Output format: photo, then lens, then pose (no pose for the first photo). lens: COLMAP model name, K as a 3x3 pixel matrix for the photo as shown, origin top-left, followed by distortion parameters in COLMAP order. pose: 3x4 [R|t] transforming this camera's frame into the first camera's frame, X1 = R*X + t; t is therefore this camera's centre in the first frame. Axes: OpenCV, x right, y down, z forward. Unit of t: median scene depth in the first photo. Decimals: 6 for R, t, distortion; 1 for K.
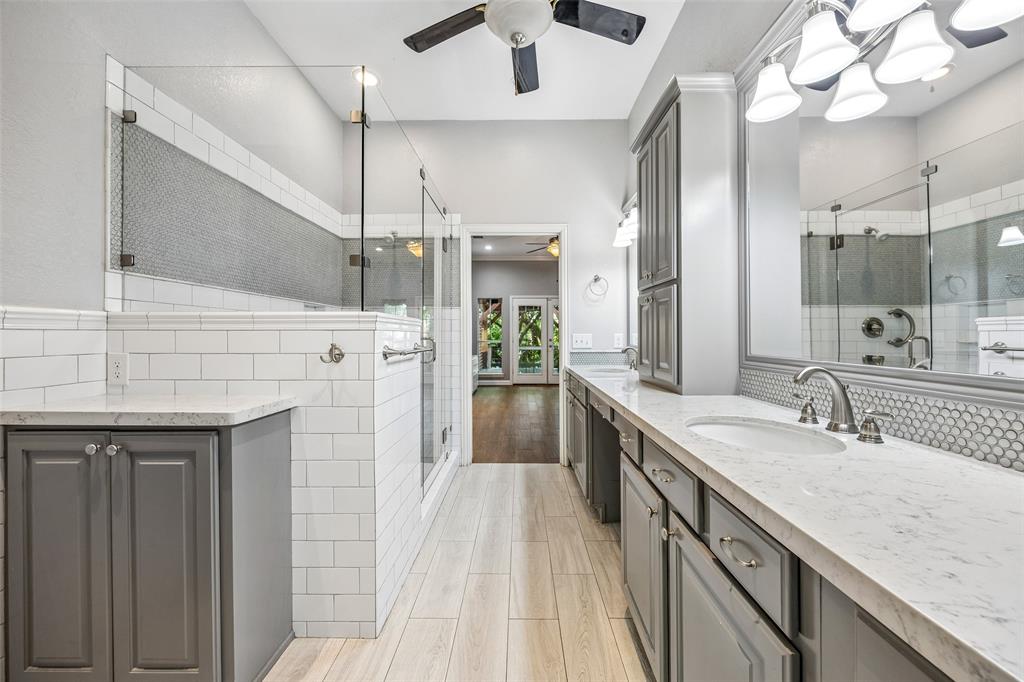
lens RADIAL K [[390.5, 0, 512.6], [0, 390.5, 335.9], [0, 0, 1]] dist [-0.004310, -0.000185]
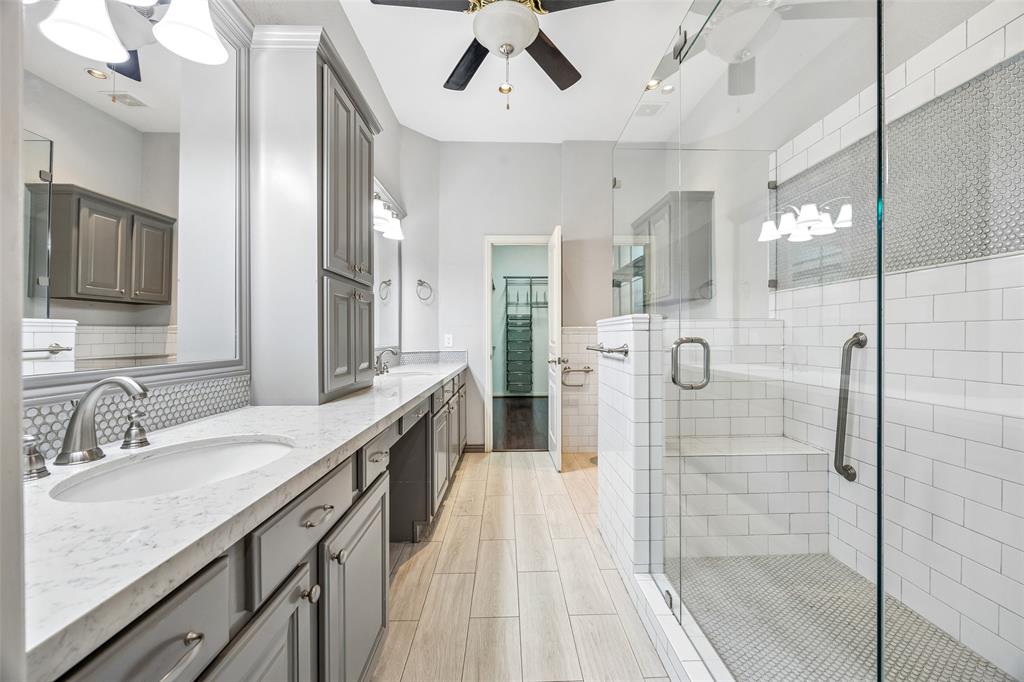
lens RADIAL K [[390.5, 0, 513.8], [0, 390.5, 336.4], [0, 0, 1]] dist [-0.004310, -0.000185]
pose [[-0.999185, 0.002864, -0.040257, 0.041305], [0.002874, 0.999996, -0.000185, 0.002389], [0.040256, -0.000300, -0.999189, 1.994134]]
